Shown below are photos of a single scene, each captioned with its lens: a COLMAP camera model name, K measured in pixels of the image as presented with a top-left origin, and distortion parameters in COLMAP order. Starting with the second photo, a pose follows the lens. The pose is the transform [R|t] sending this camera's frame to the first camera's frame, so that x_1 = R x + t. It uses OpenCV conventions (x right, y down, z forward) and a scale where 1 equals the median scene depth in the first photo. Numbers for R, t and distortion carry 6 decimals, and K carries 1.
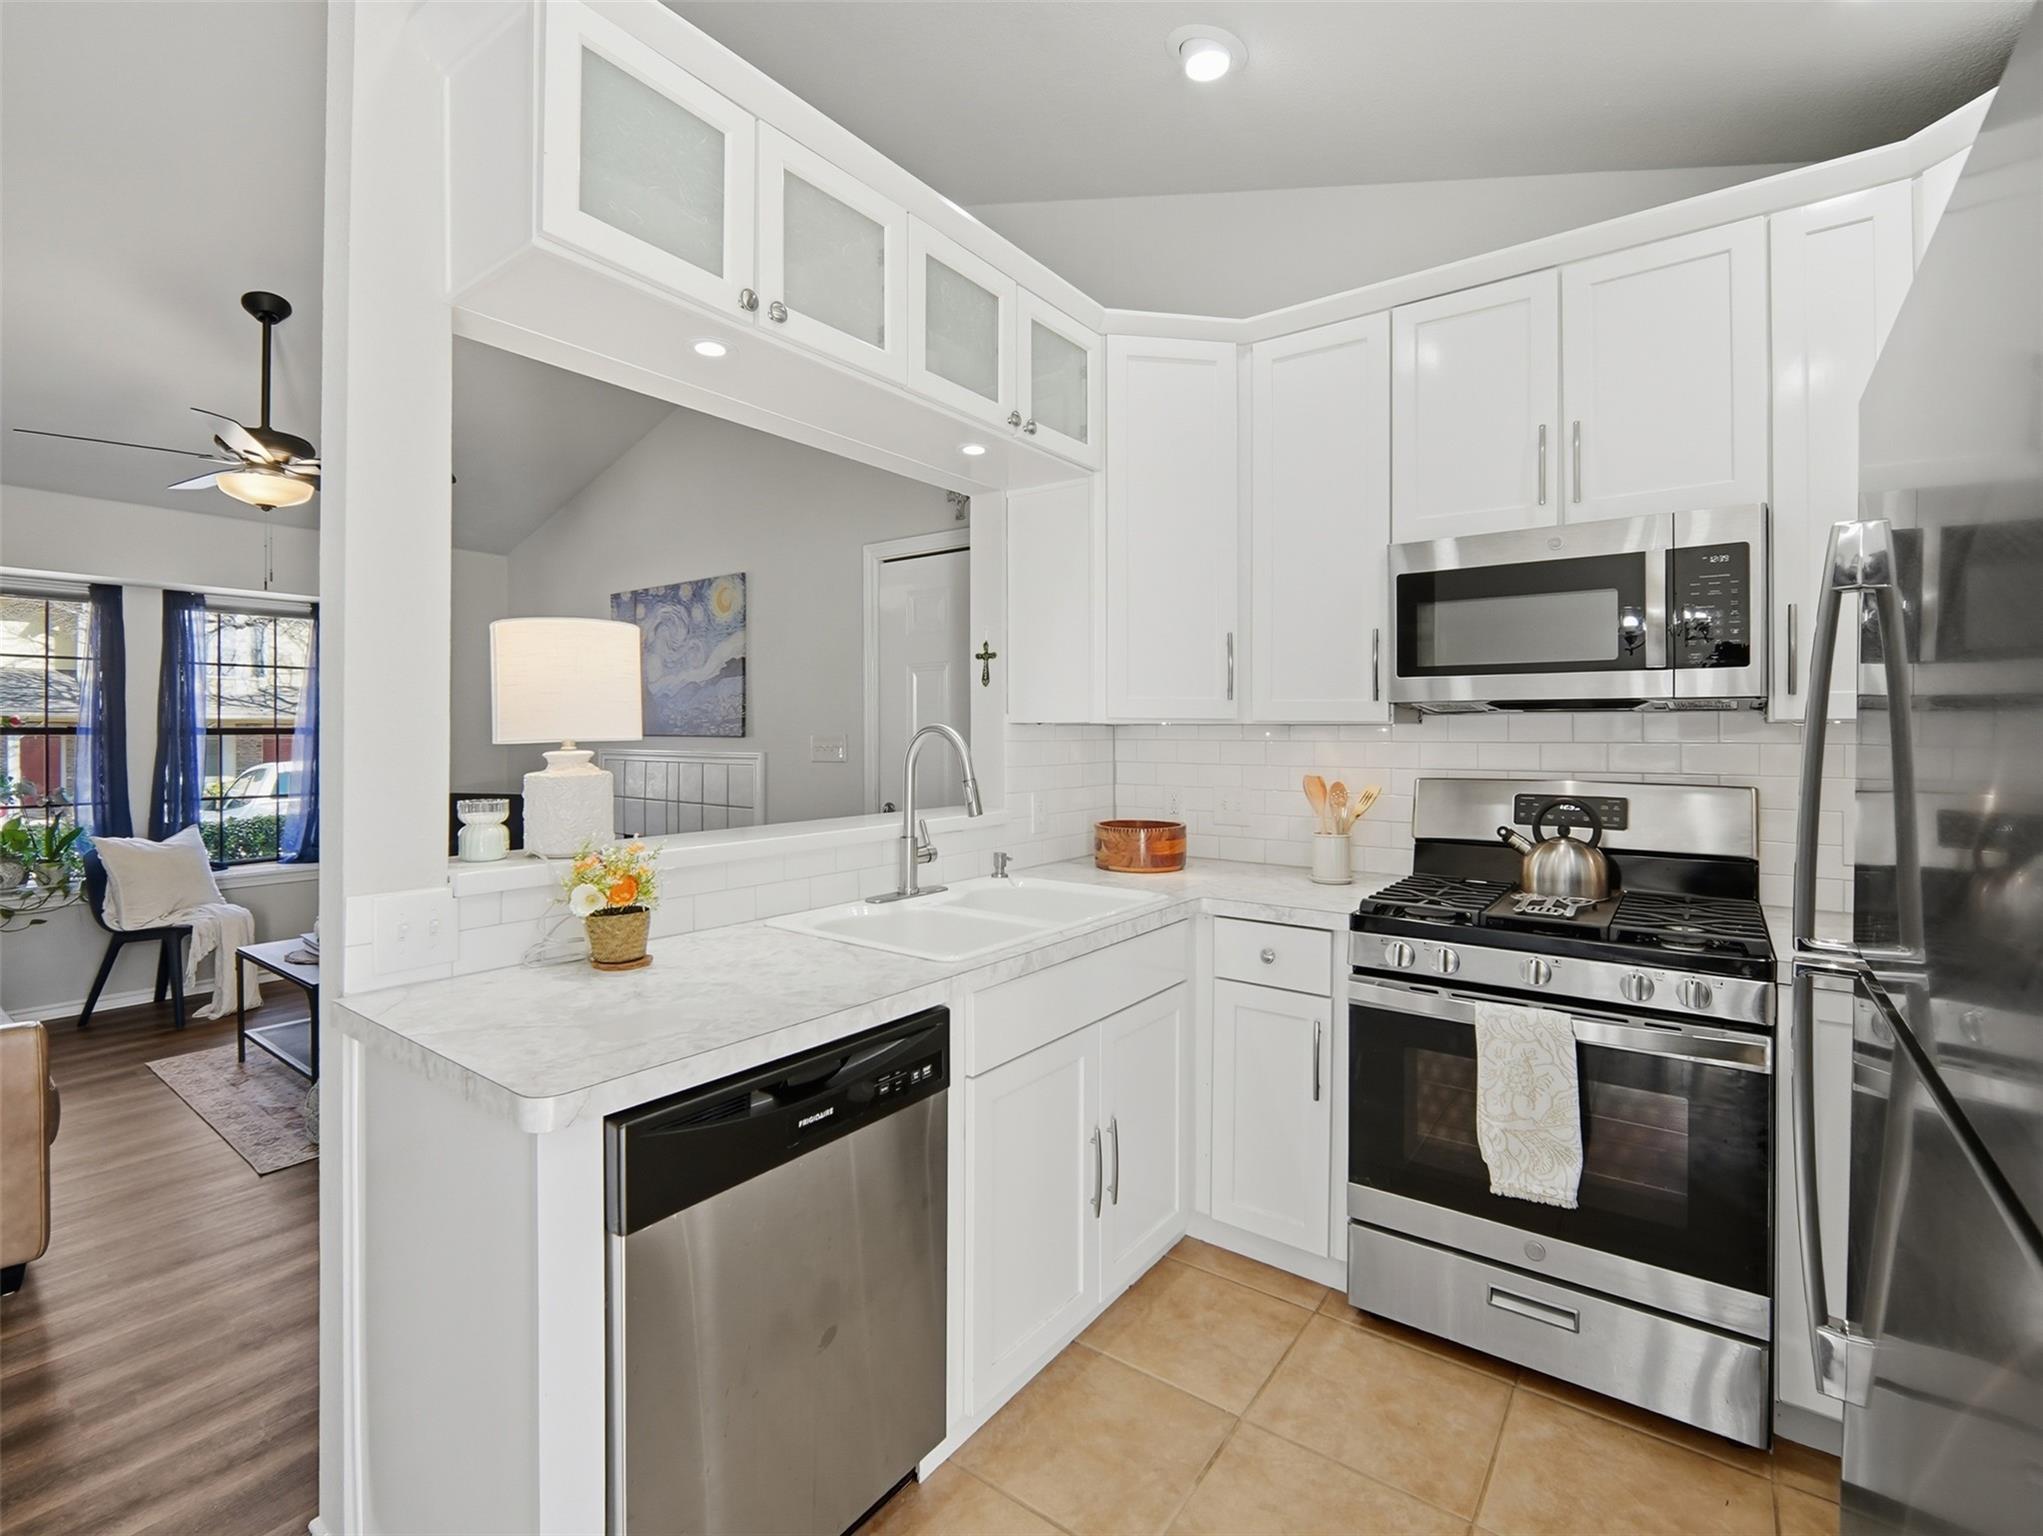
lens RADIAL K [[929.2, 0, 1025.6], [0, 929.2, 730.0], [0, 0, 1]] dist [-0.017429, 0.003716]
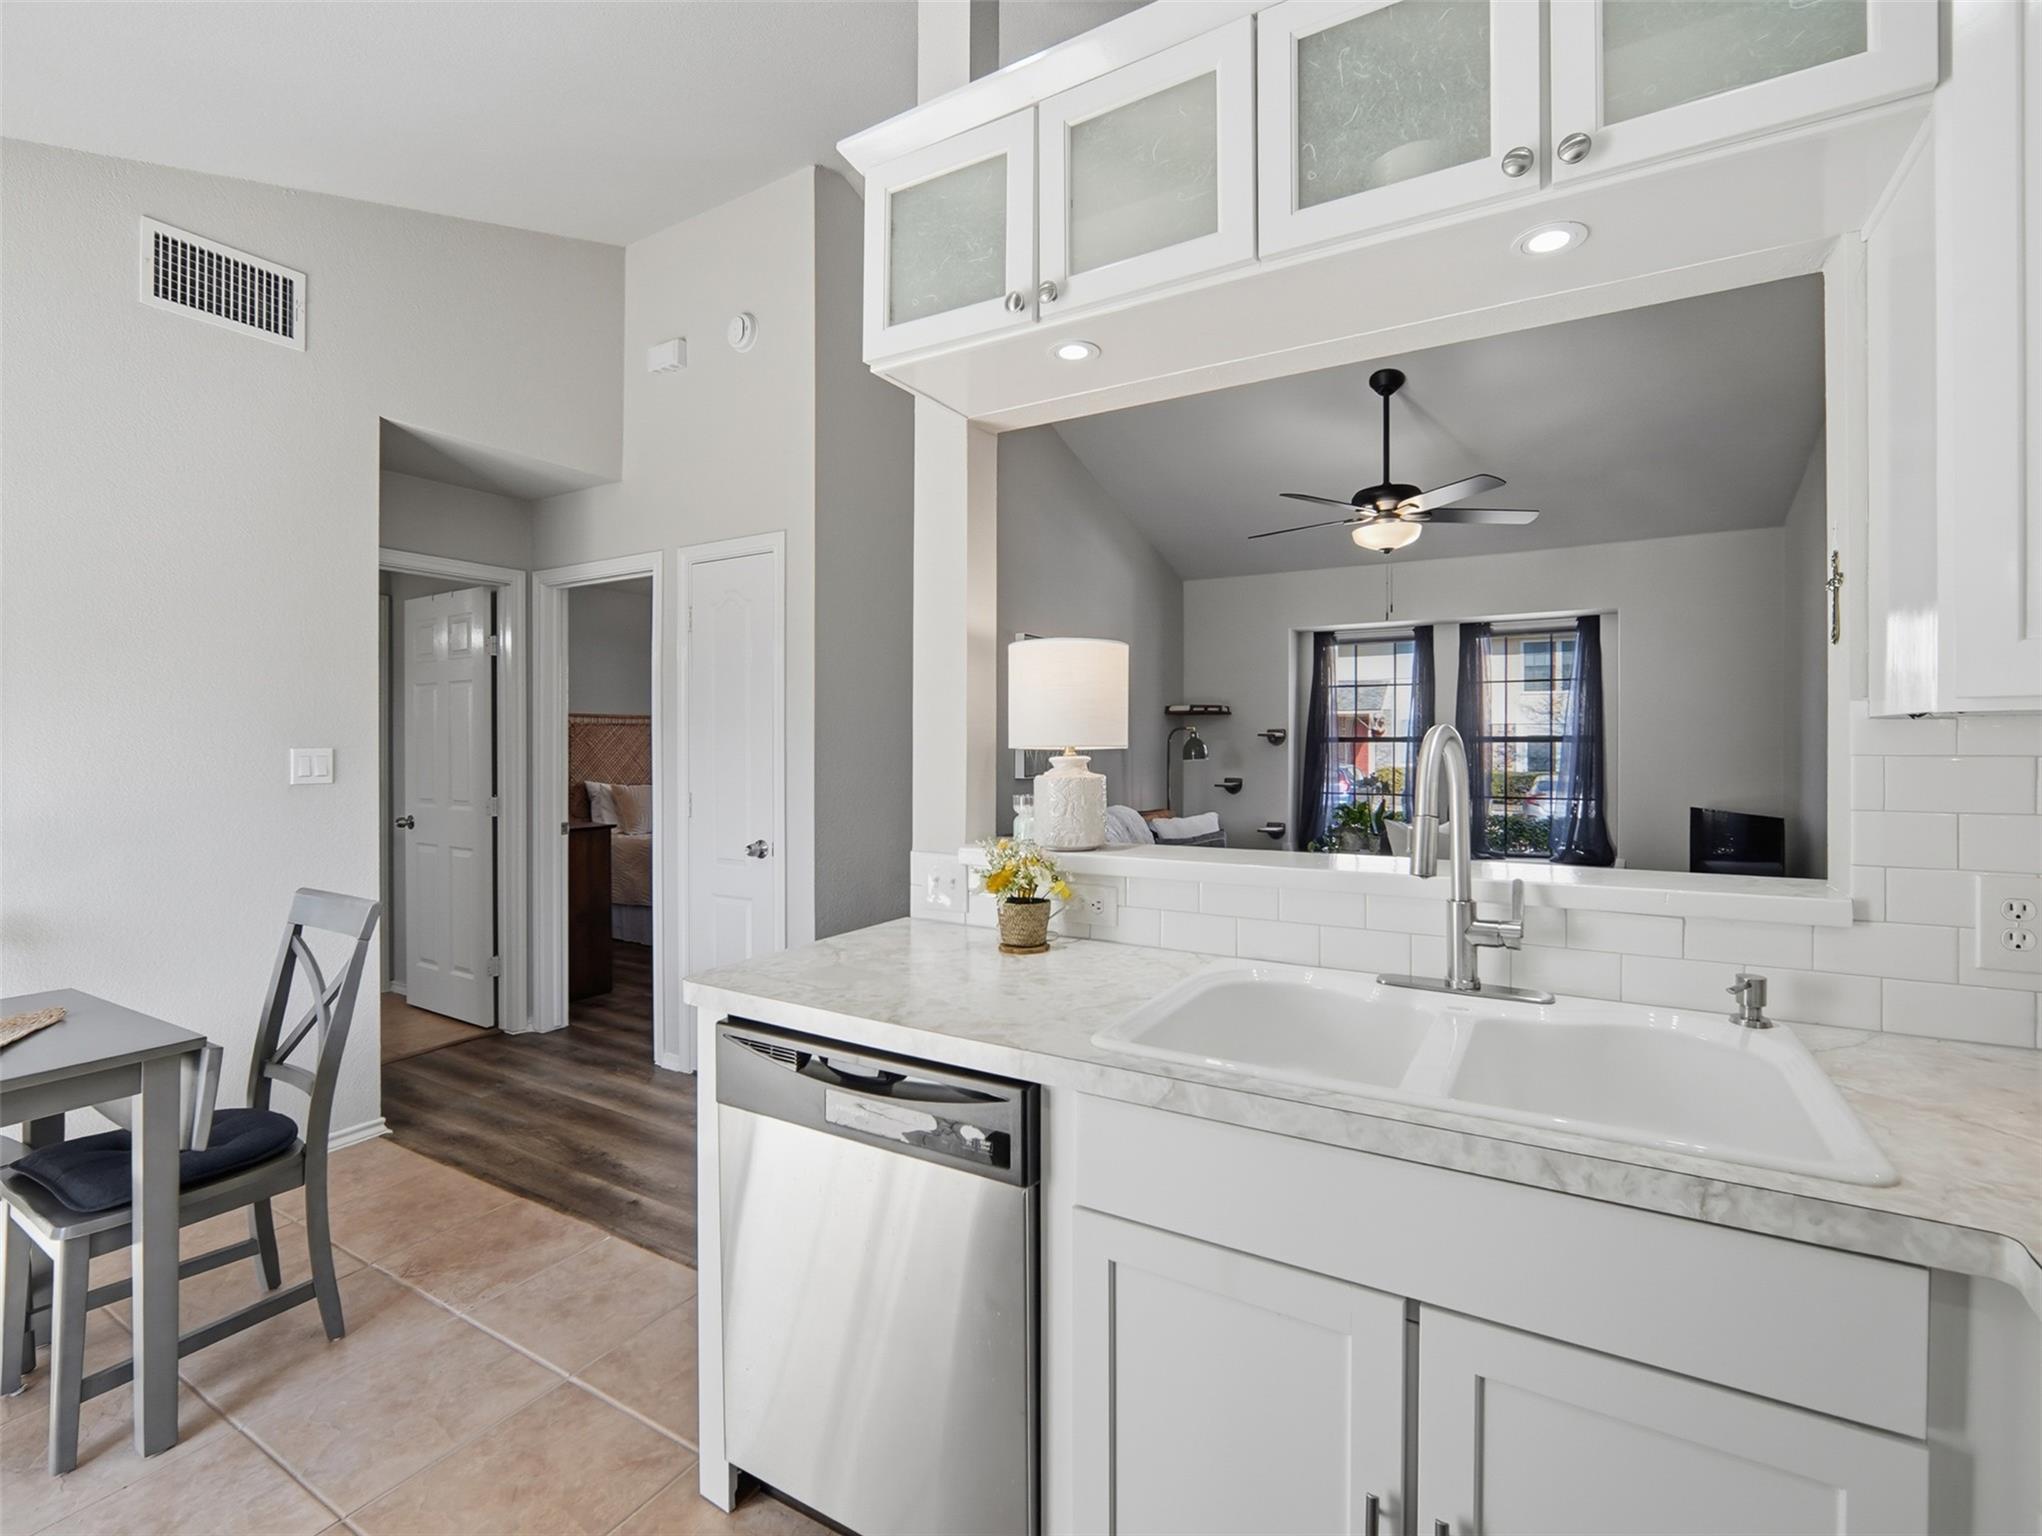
lens RADIAL K [[924.1, 0, 1039.1], [0, 924.1, 745.0], [0, 0, 1]] dist [-0.018245, 0.001546]
pose [[0.110662, 0.003156, -0.993853, 0.467829], [0.005077, 0.999980, 0.003741, 0.003320], [0.993845, -0.005459, 0.110643, 0.625833]]
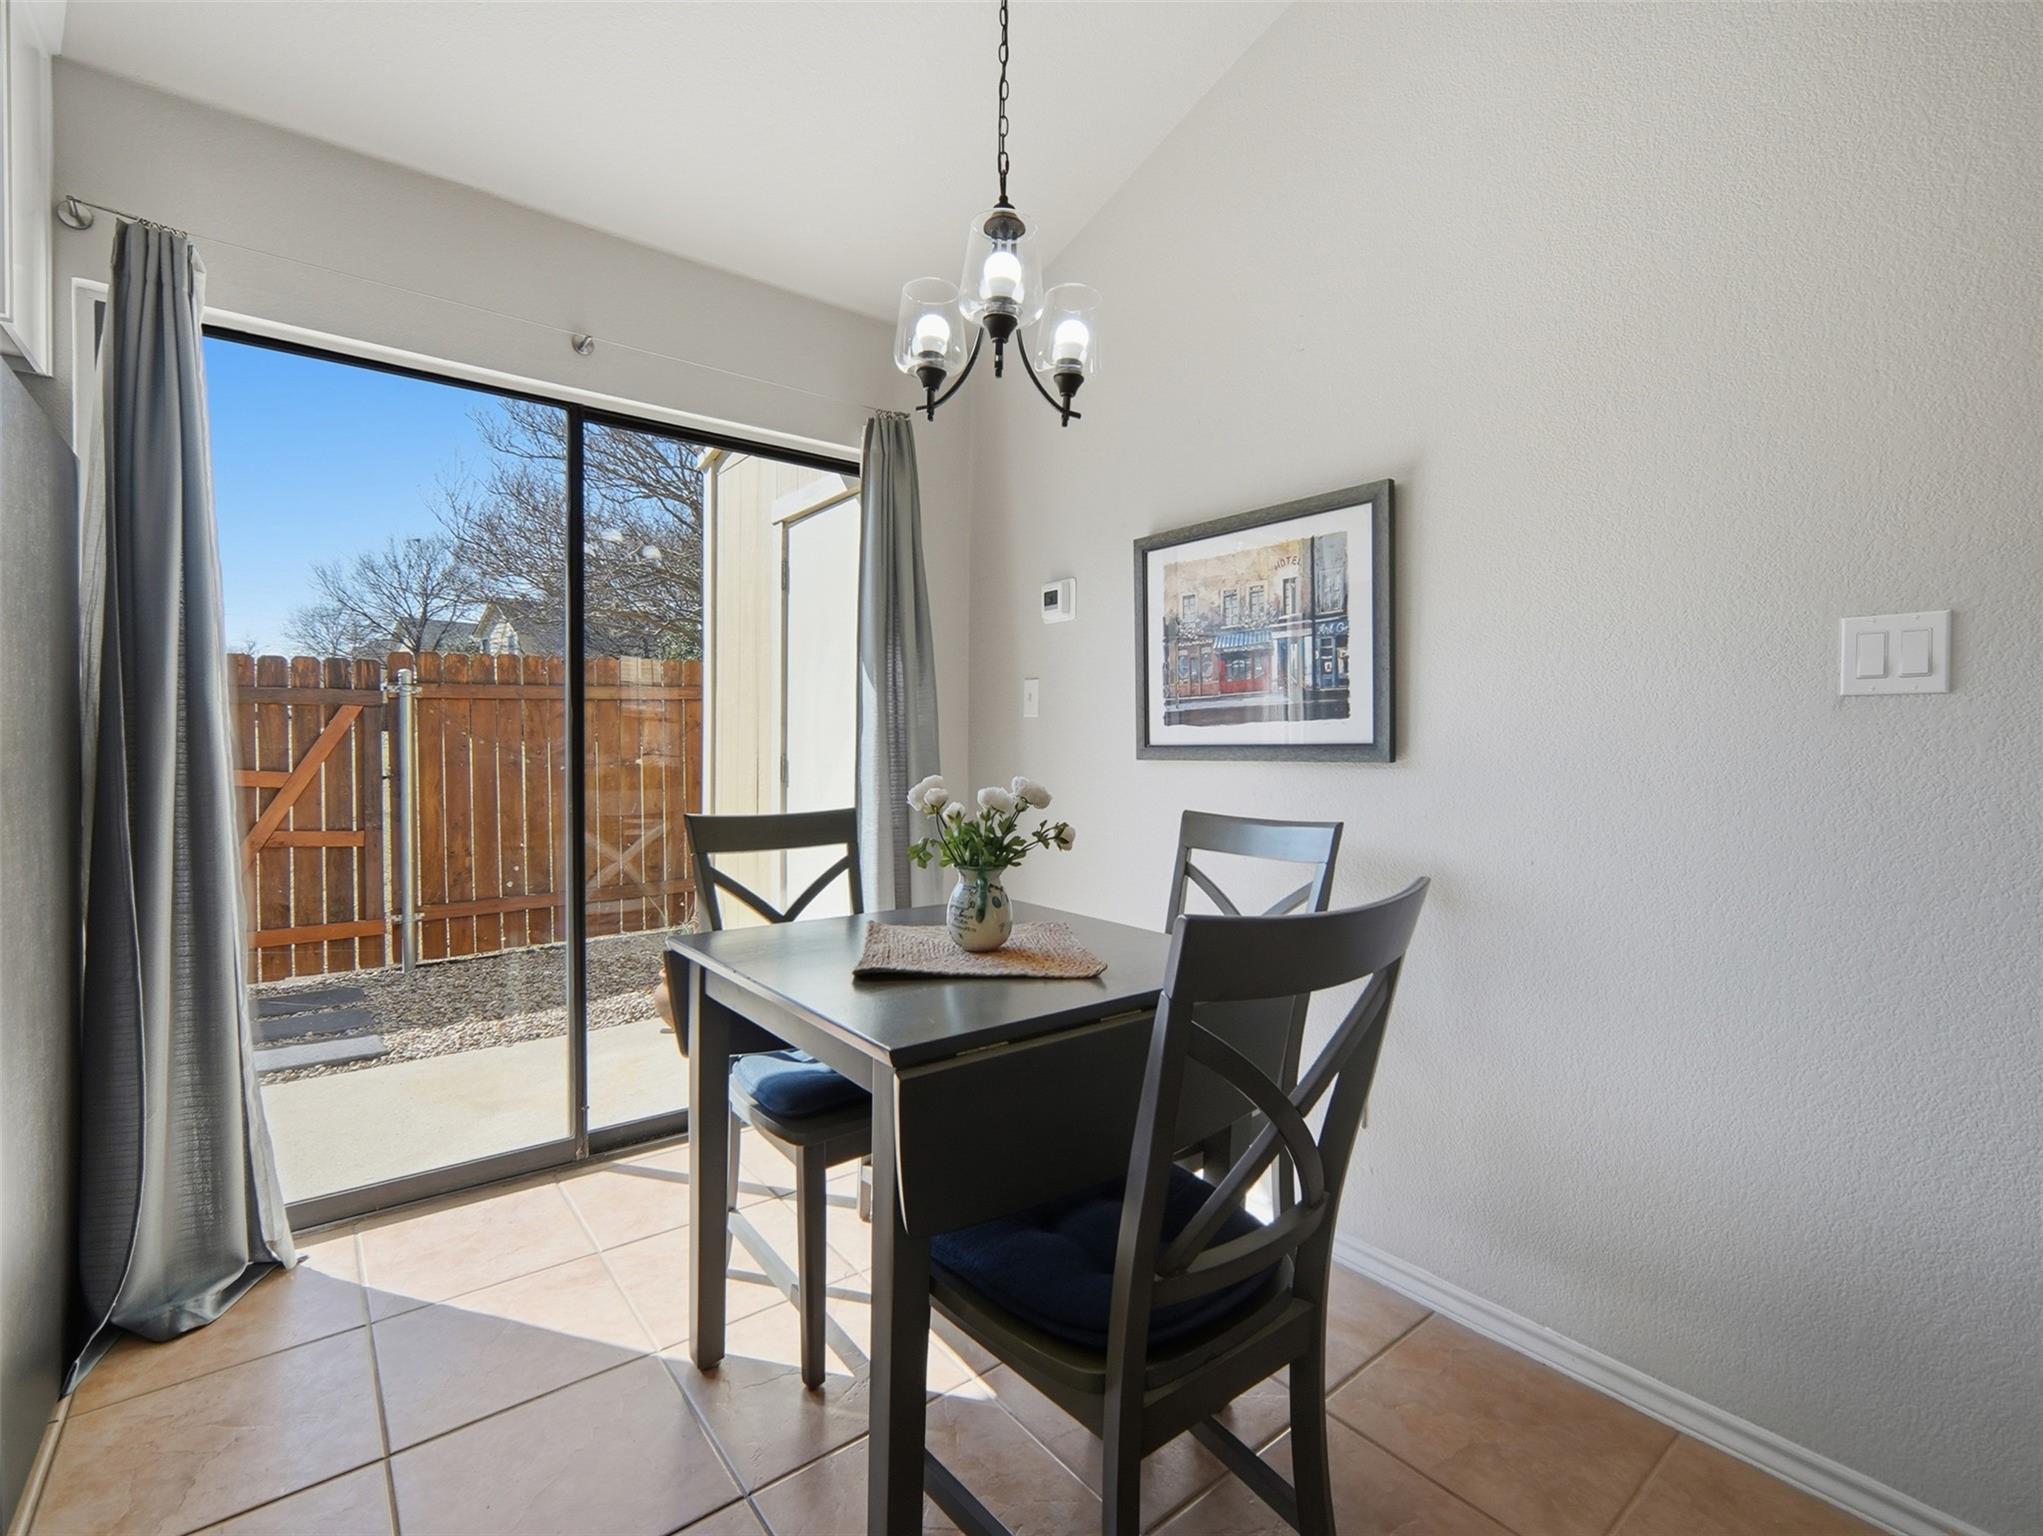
lens RADIAL K [[929.2, 0, 1015.4], [0, 929.2, 758.1], [0, 0, 1]] dist [-0.017429, 0.003716]
pose [[-0.965309, -0.010474, 0.260898, -0.509837], [-0.005894, 0.999815, 0.018330, 0.087522], [-0.261042, 0.016156, -0.965192, 0.455333]]
